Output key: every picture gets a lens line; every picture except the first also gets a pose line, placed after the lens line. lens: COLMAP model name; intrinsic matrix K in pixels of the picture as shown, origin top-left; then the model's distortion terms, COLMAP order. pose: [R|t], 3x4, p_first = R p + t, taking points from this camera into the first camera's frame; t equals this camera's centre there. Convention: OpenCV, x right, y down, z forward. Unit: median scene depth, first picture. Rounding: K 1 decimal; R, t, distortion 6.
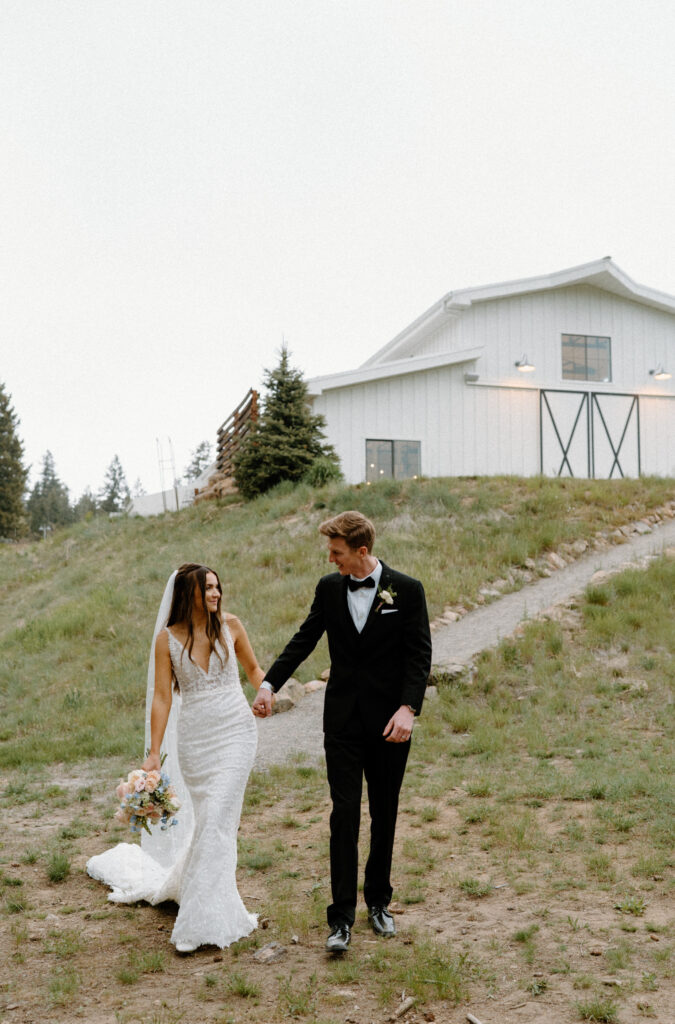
lens RADIAL K [[1070.3, 0, 337.5], [0, 1070.3, 512.0], [0, 0, 1]] dist [-0.009440, -0.008889]
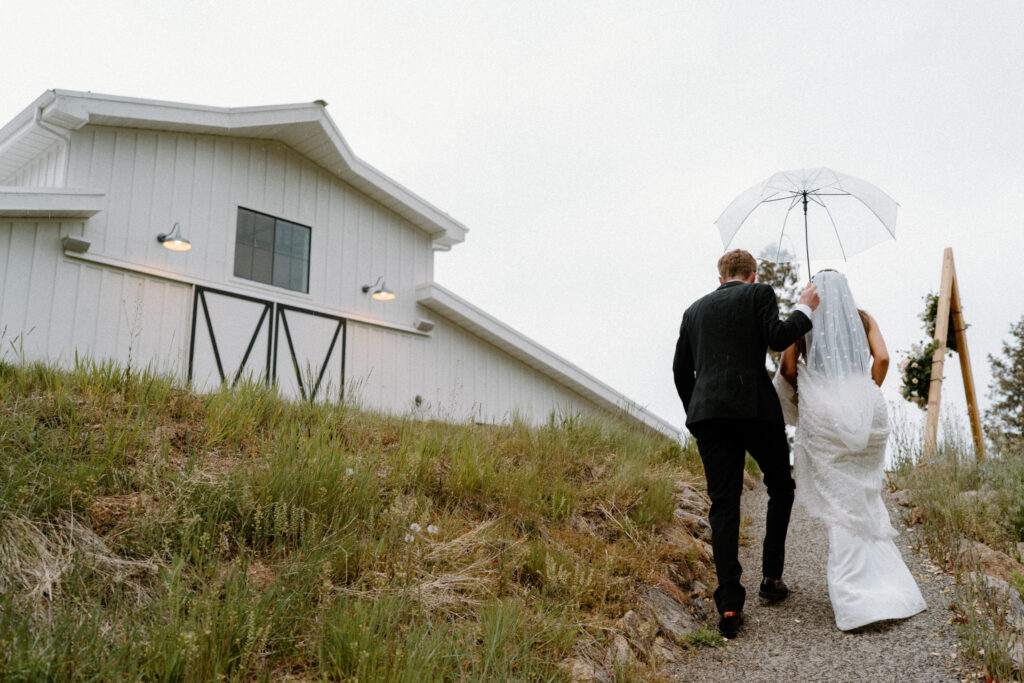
lens RADIAL K [[1035.8, 0, 512.0], [0, 1035.8, 341.5], [0, 0, 1]] dist [0.010281, 0.002608]
pose [[0.867309, 0.119130, 0.483304, 0.065143], [-0.051692, 0.987245, -0.150583, -0.005114], [-0.495078, 0.105619, 0.862405, 0.411246]]
